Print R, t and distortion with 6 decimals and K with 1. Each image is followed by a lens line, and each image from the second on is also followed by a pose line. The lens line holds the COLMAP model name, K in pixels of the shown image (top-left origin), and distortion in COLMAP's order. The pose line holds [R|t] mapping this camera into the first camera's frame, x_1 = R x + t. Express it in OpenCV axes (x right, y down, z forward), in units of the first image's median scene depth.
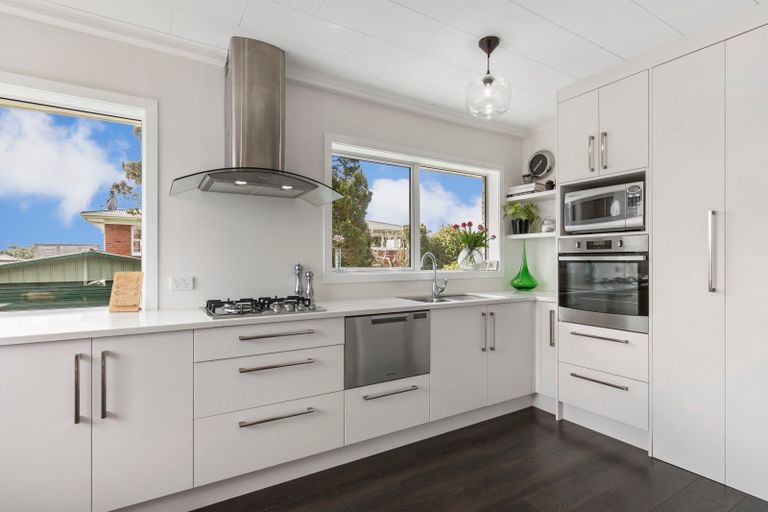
lens RADIAL K [[392.6, 0, 384.6], [0, 392.6, 257.6], [0, 0, 1]] dist [0.004057, 0.001471]
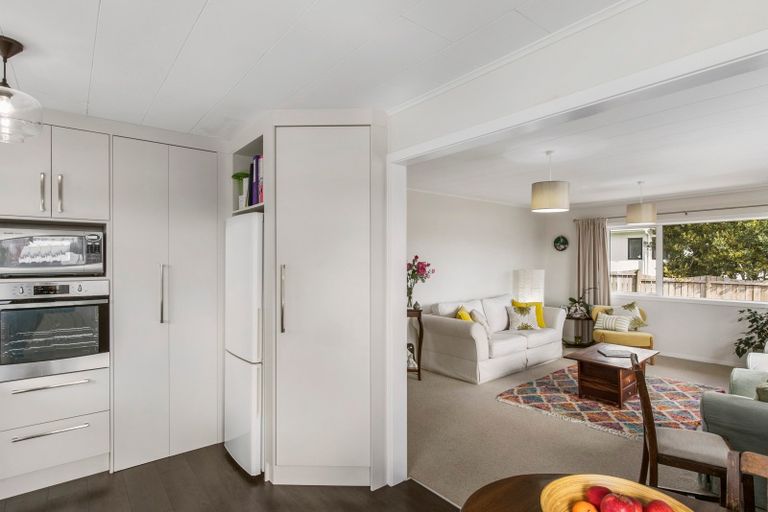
lens RADIAL K [[392.6, 0, 385.9], [0, 392.6, 259.4], [0, 0, 1]] dist [0.004057, 0.001471]
pose [[-0.108634, 0.002521, 0.994079, -0.539618], [-0.007260, 0.999968, -0.003329, -0.117995], [-0.994055, -0.007578, -0.108612, 0.321013]]
